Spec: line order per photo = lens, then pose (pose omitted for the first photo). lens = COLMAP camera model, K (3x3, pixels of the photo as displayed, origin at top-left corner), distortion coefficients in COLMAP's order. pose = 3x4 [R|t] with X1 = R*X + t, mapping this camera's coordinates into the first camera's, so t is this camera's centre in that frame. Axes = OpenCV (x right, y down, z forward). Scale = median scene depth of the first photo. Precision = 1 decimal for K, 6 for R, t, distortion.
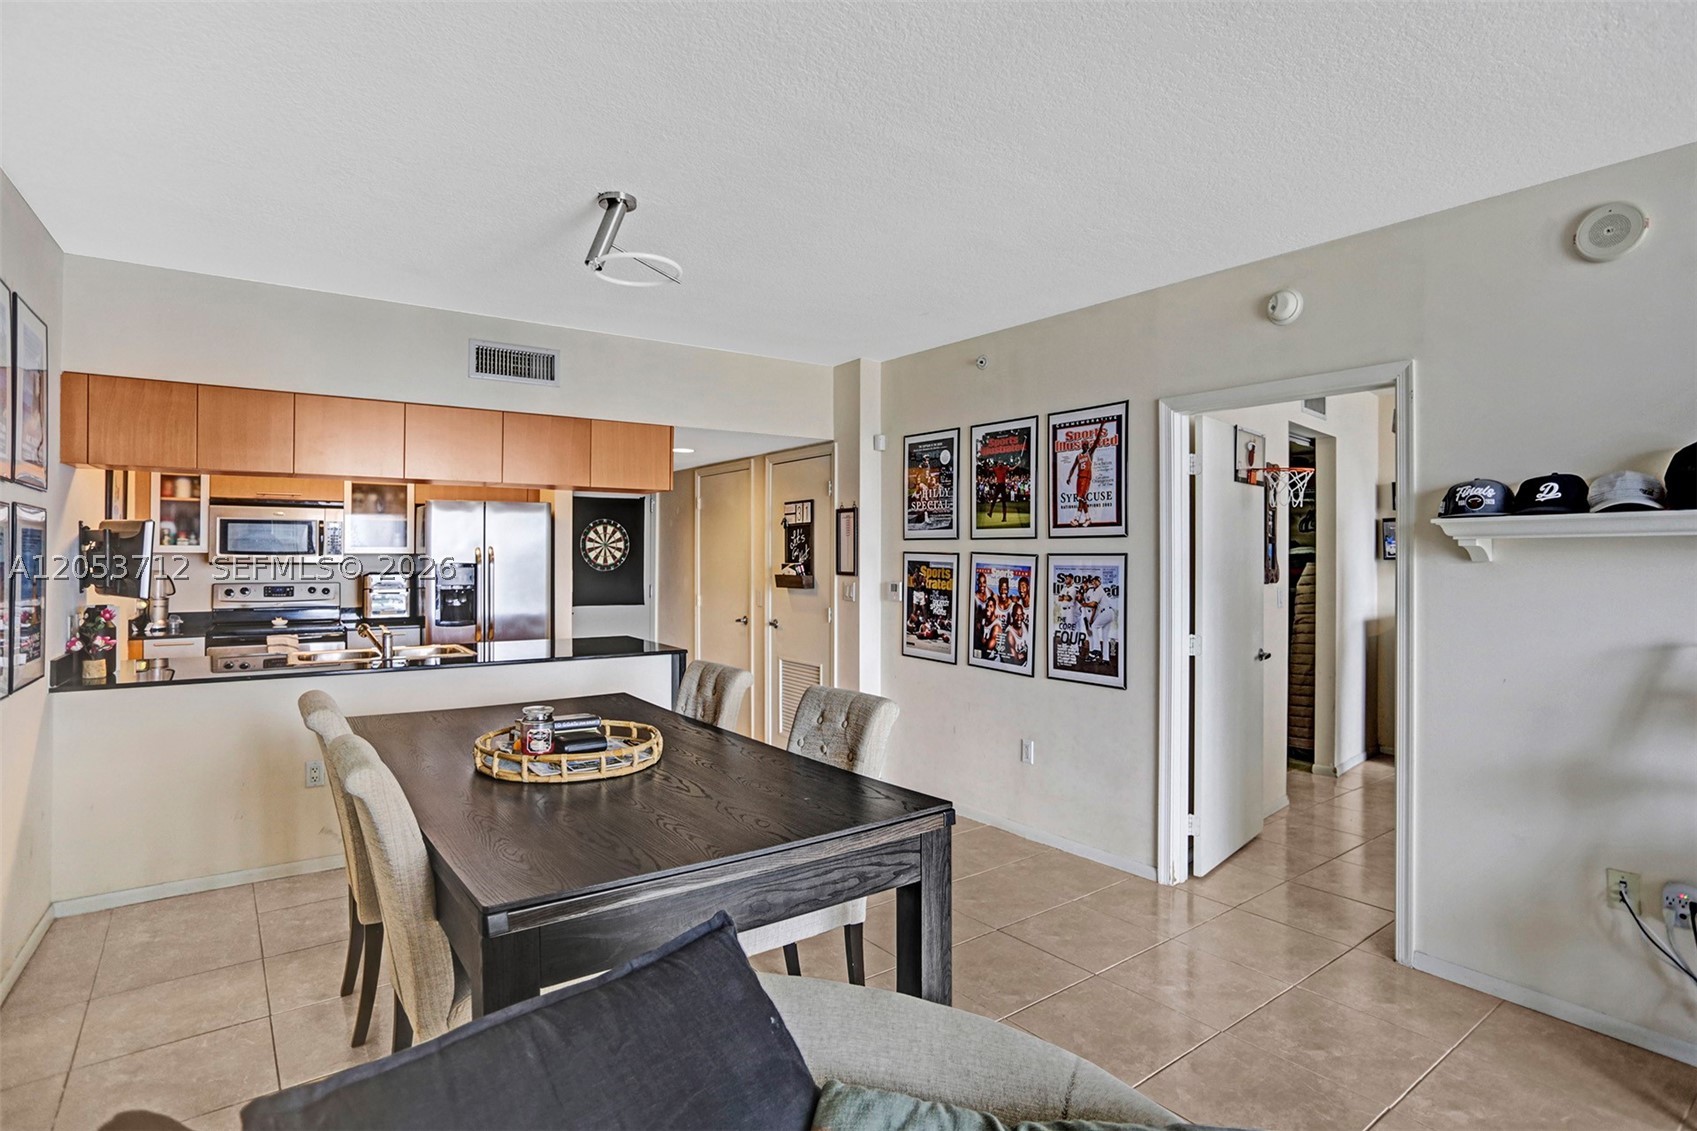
lens RADIAL K [[869.3, 0, 849.8], [0, 869.3, 549.4], [0, 0, 1]] dist [-0.053755, 0.041657]
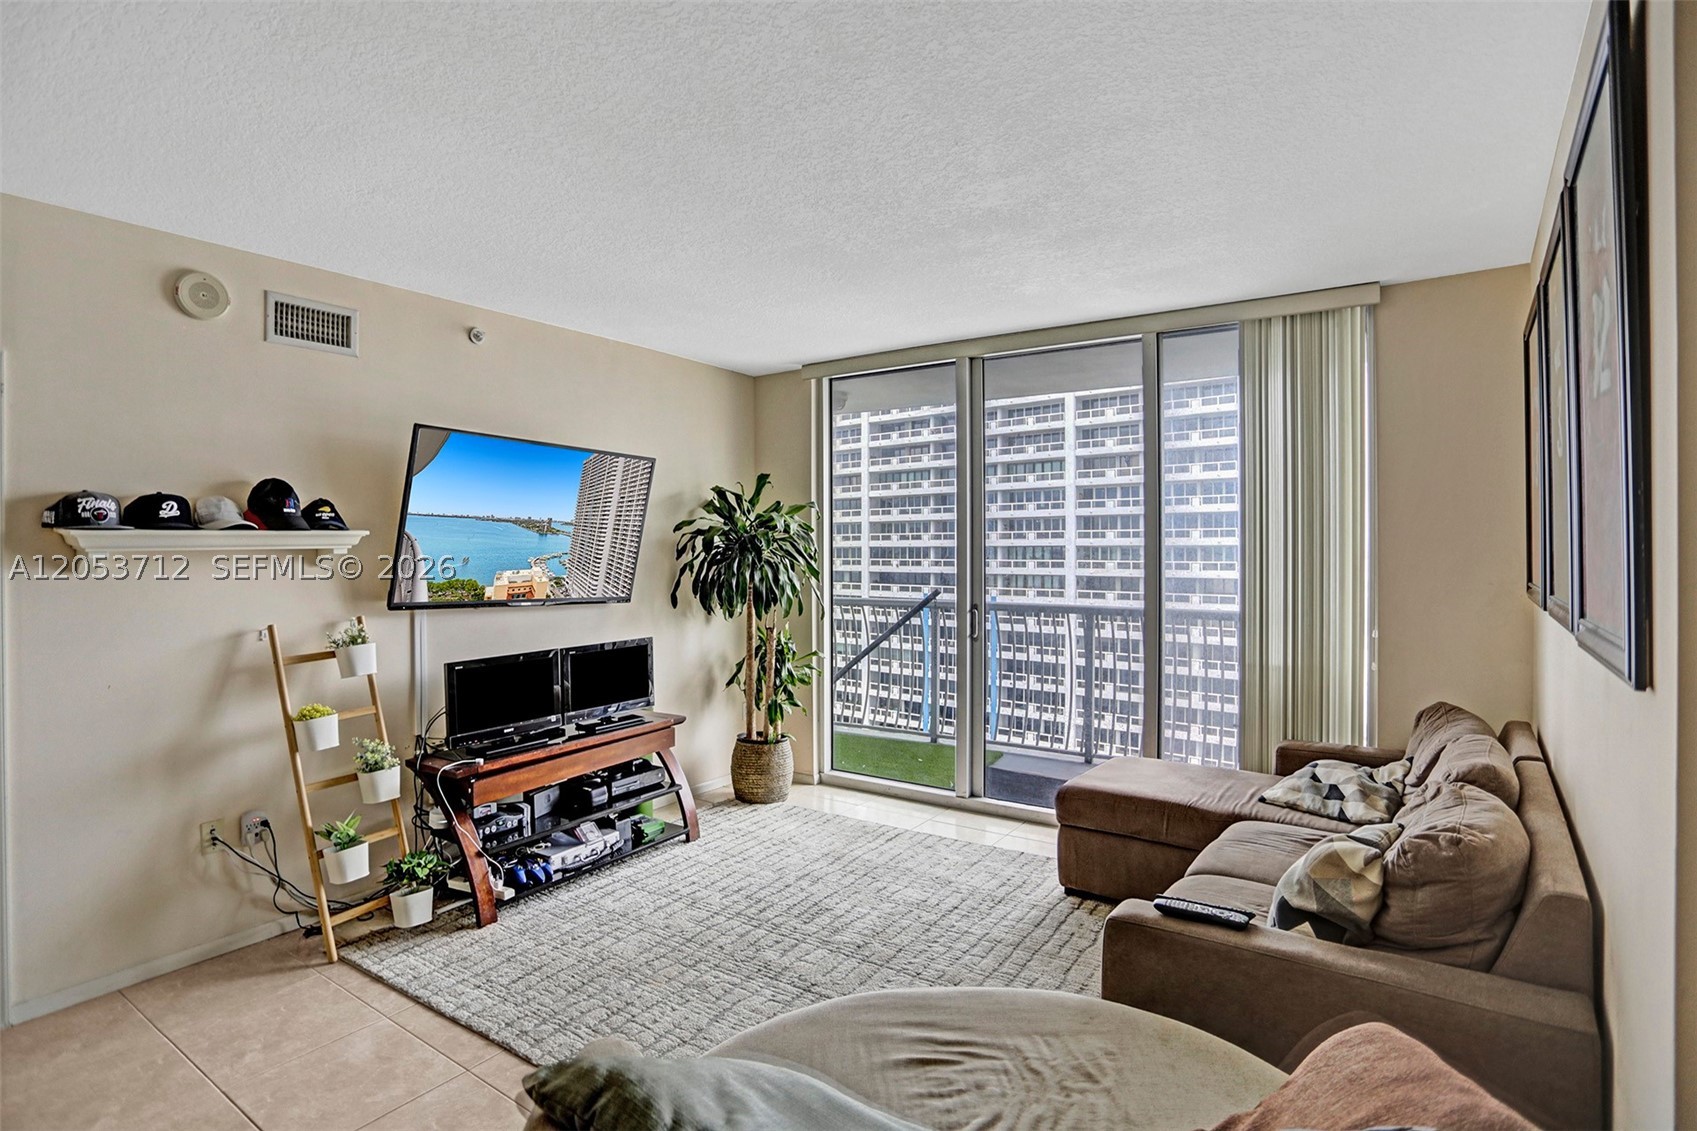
lens RADIAL K [[840.1, 0, 840.3], [0, 840.1, 545.6], [0, 0, 1]] dist [-0.071947, 0.034842]
pose [[-0.303656, 0.000351, 0.952782, -0.251084], [-0.002538, 0.999996, -0.001177, -0.011268], [-0.952778, -0.002775, -0.303654, 0.260360]]
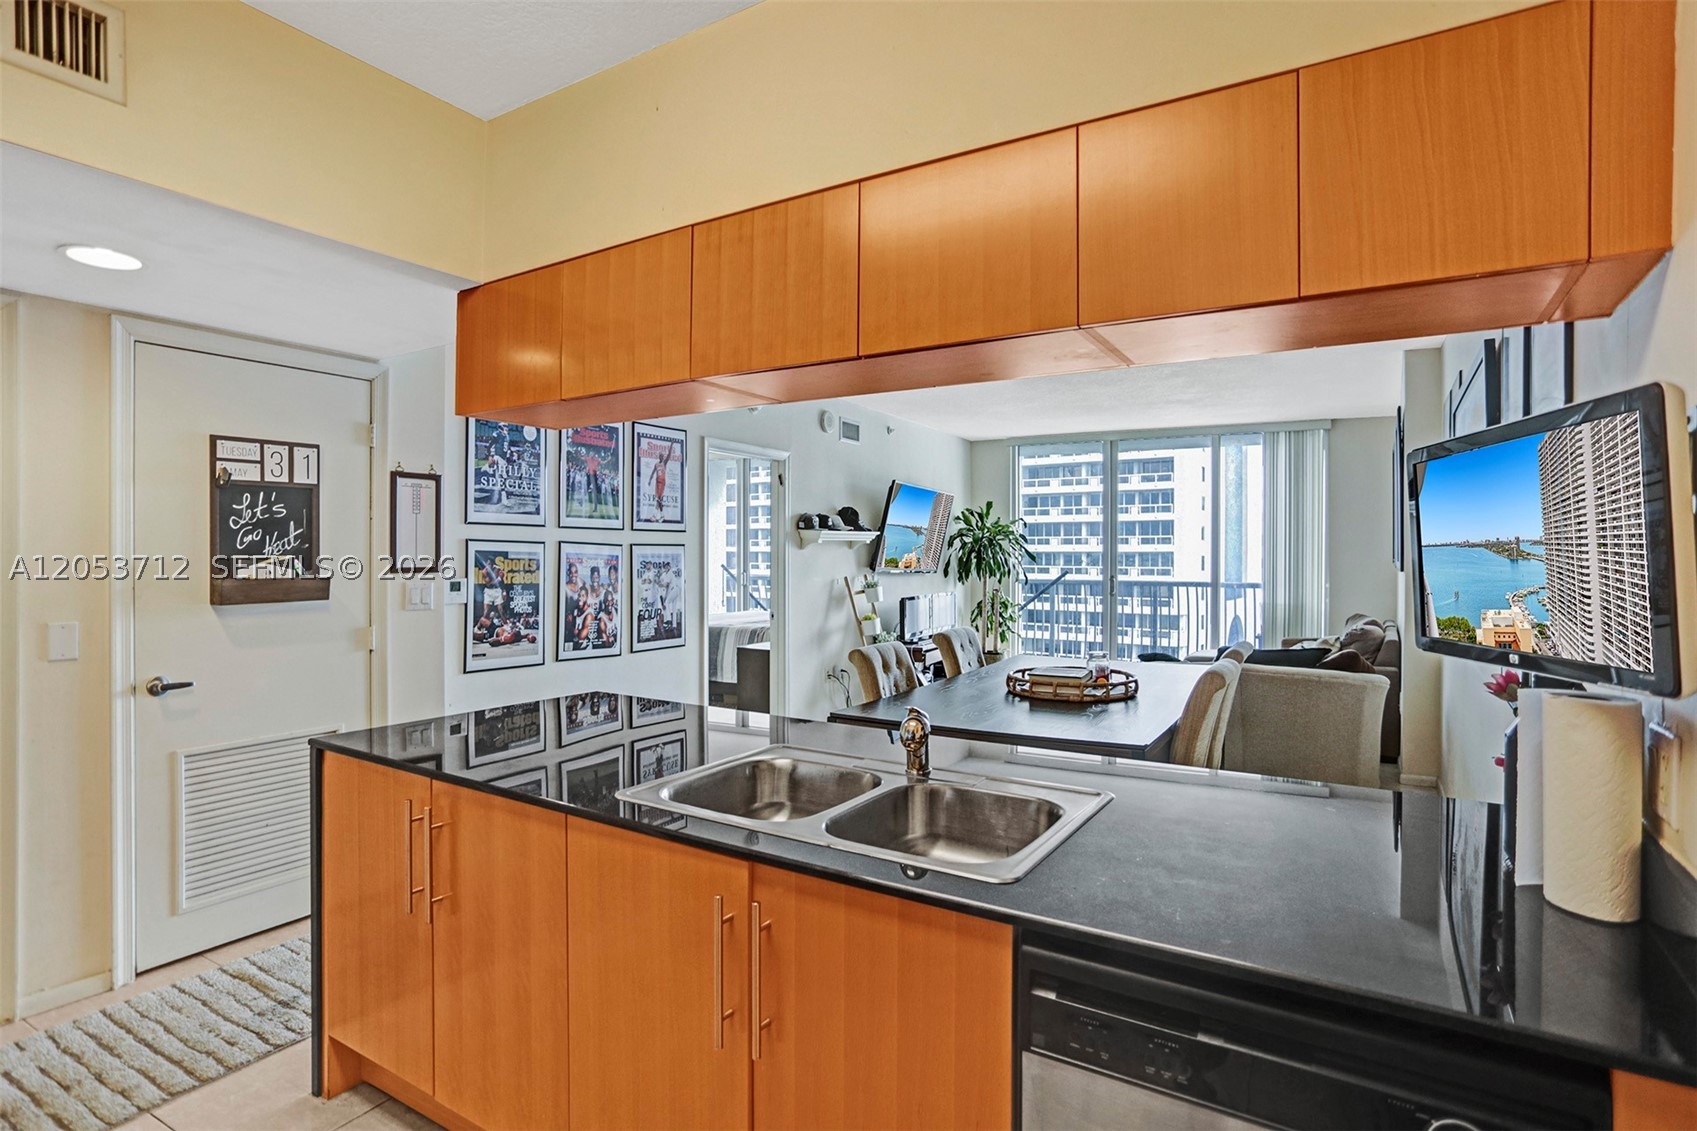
lens RADIAL K [[869.3, 0, 849.8], [0, 869.3, 549.4], [0, 0, 1]] dist [-0.053755, 0.041657]
pose [[-0.398980, 0.000186, 0.916960, -0.819277], [-0.009116, 0.999950, -0.004169, 0.012737], [-0.916914, -0.010022, -0.398958, 1.050471]]
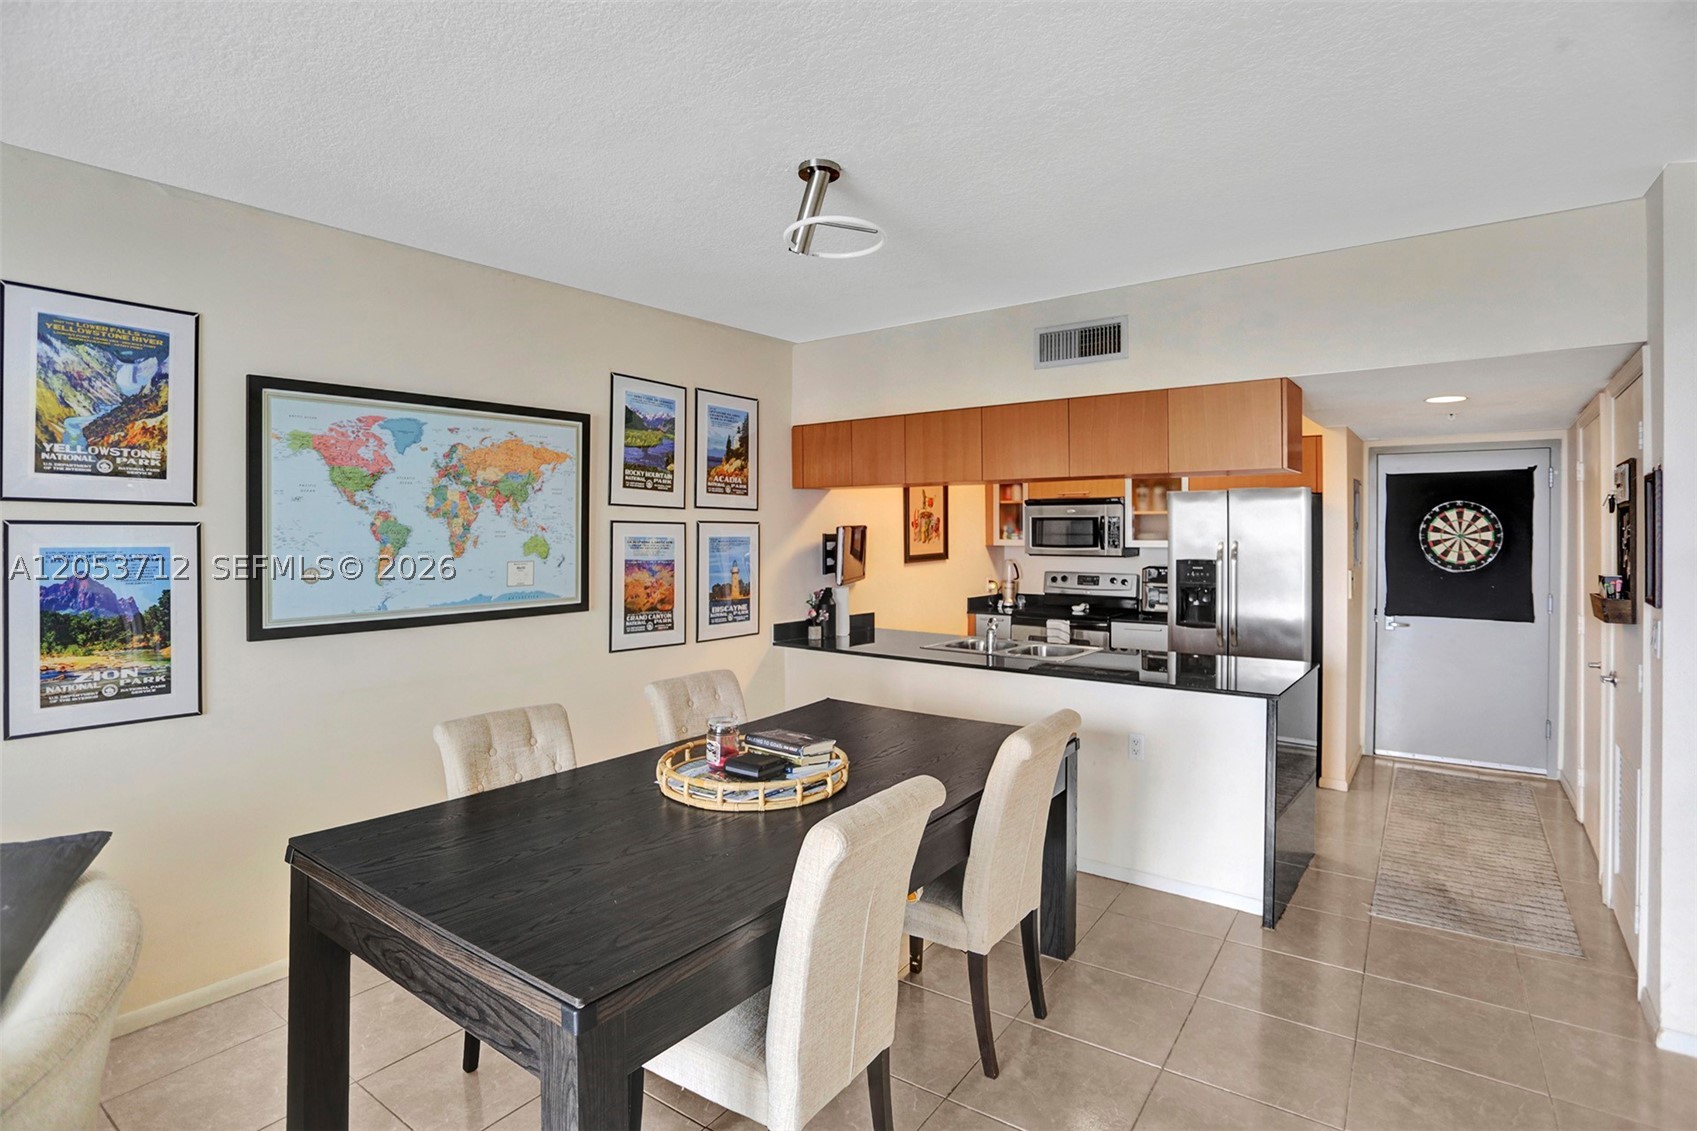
lens RADIAL K [[852.9, 0, 843.7], [0, 852.9, 533.4], [0, 0, 1]] dist [-0.080343, 0.036641]
pose [[0.303153, -0.002294, -0.952939, 0.343989], [0.006733, 0.999977, -0.000265, -0.016633], [0.952918, -0.006336, 0.303161, 0.448754]]
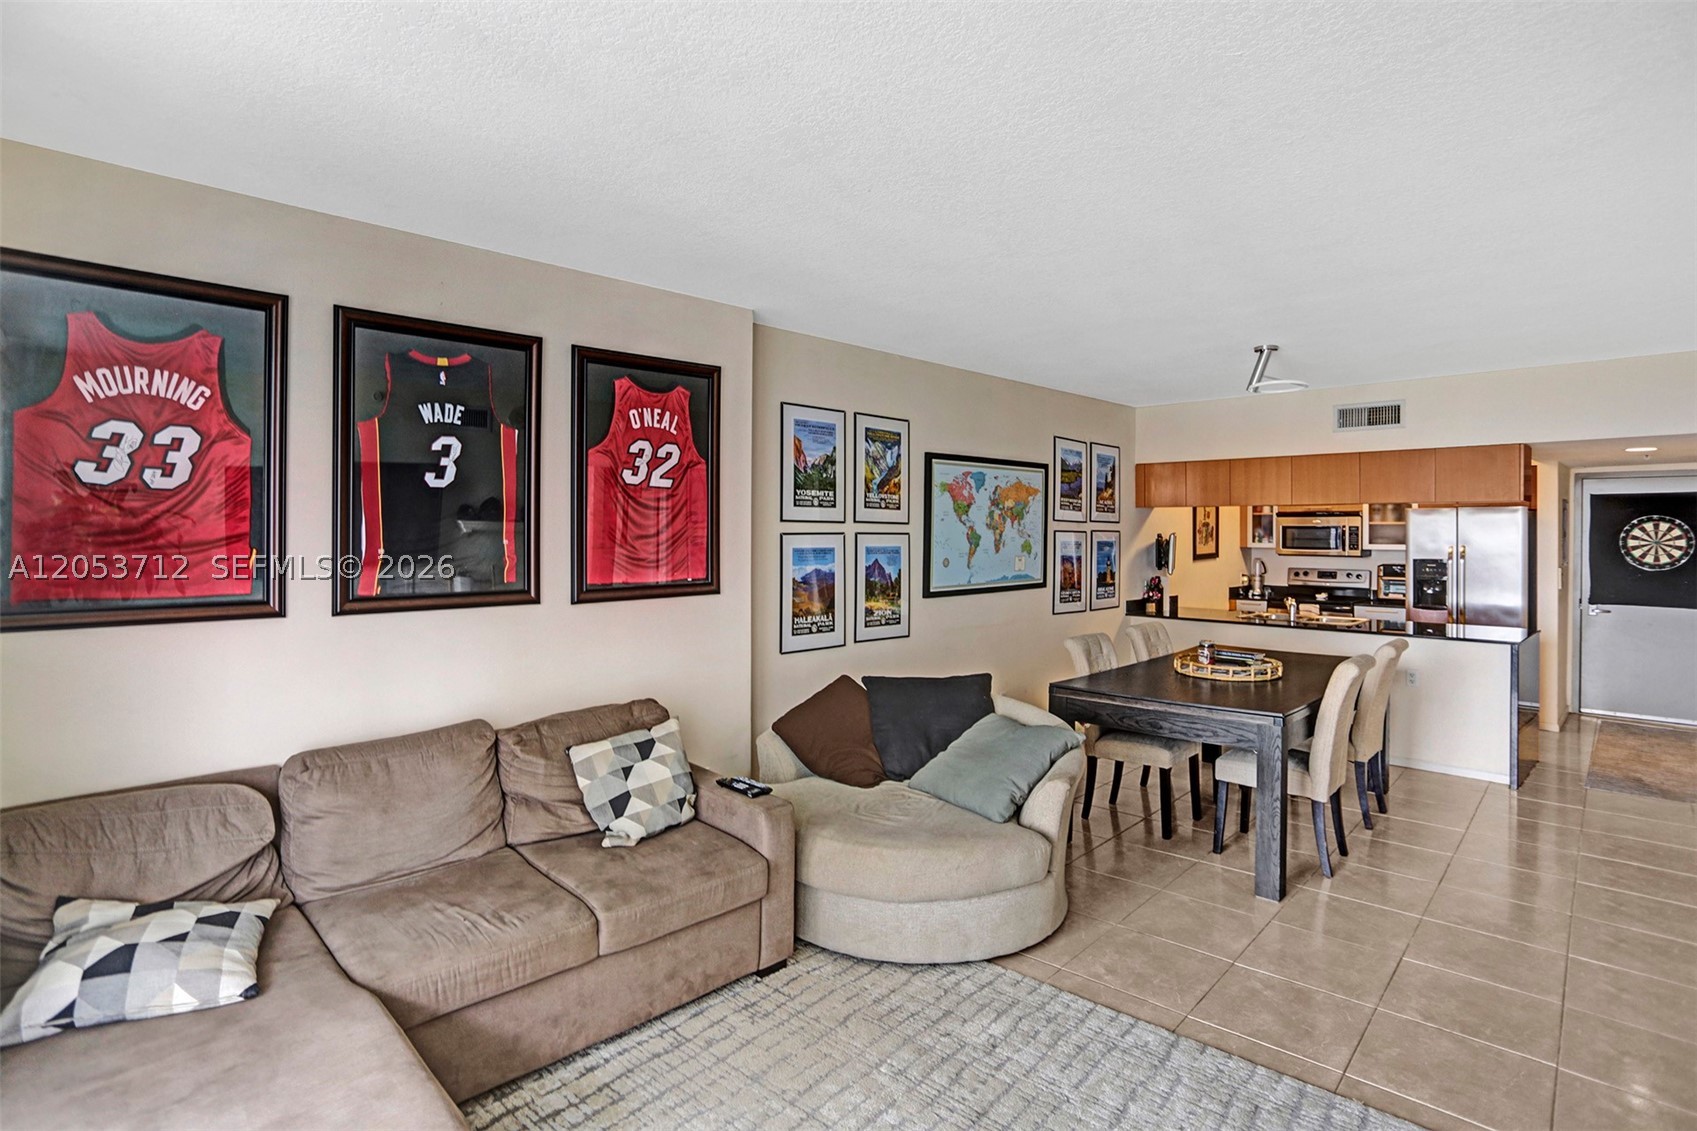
lens RADIAL K [[869.1, 0, 839.2], [0, 869.1, 536.0], [0, 0, 1]] dist [-0.044577, 0.024734]
pose [[0.177104, 0.001745, -0.984191, 0.728496], [0.002282, 0.999995, 0.002183, -0.025821], [0.984190, -0.002632, 0.177099, -0.064009]]
